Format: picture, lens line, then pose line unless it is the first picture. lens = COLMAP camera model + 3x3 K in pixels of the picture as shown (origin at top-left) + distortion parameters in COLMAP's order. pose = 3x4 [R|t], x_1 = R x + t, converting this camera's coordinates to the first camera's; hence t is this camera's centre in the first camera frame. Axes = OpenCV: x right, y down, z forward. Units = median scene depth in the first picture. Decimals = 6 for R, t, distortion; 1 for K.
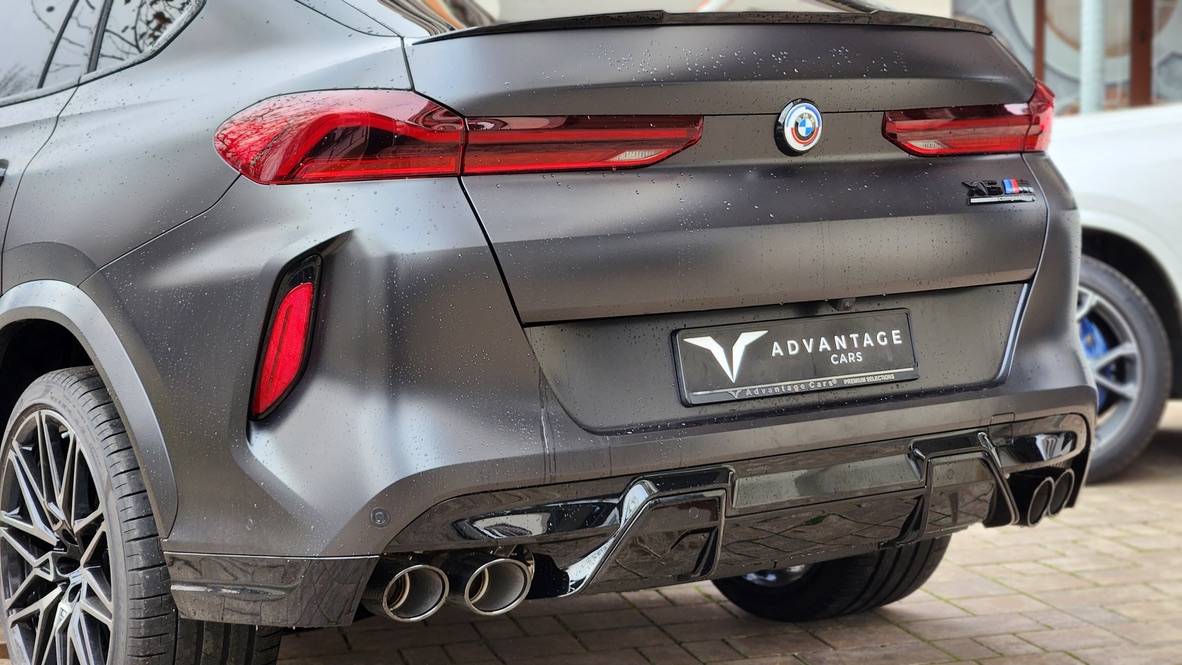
lens RADIAL K [[2394.1, 0, 591.6], [0, 2394.1, 237.2], [0, 0, 1]] dist [0.016616, 1.278798]
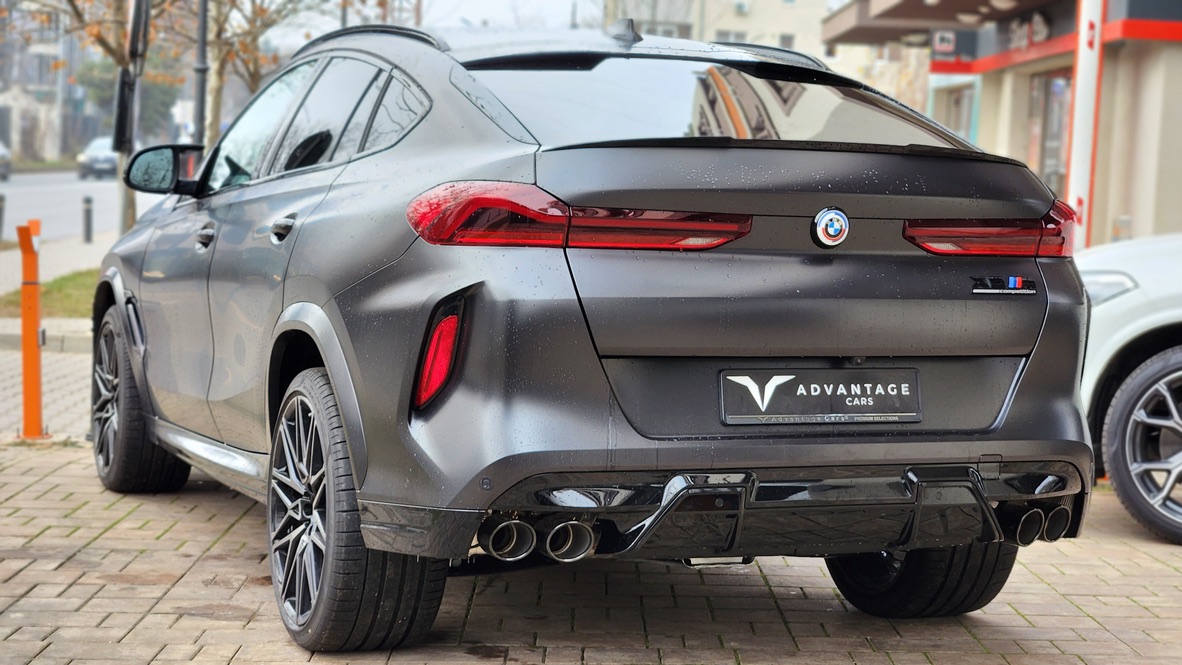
lens RADIAL K [[2394.1, 0, 591.6], [0, 2394.1, 237.2], [0, 0, 1]] dist [0.016616, 1.278798]
pose [[0.978265, 0.064640, -0.197025, 0.218131], [-0.069196, 0.997470, -0.016320, -0.008990], [0.195471, 0.029598, 0.980263, -0.347314]]
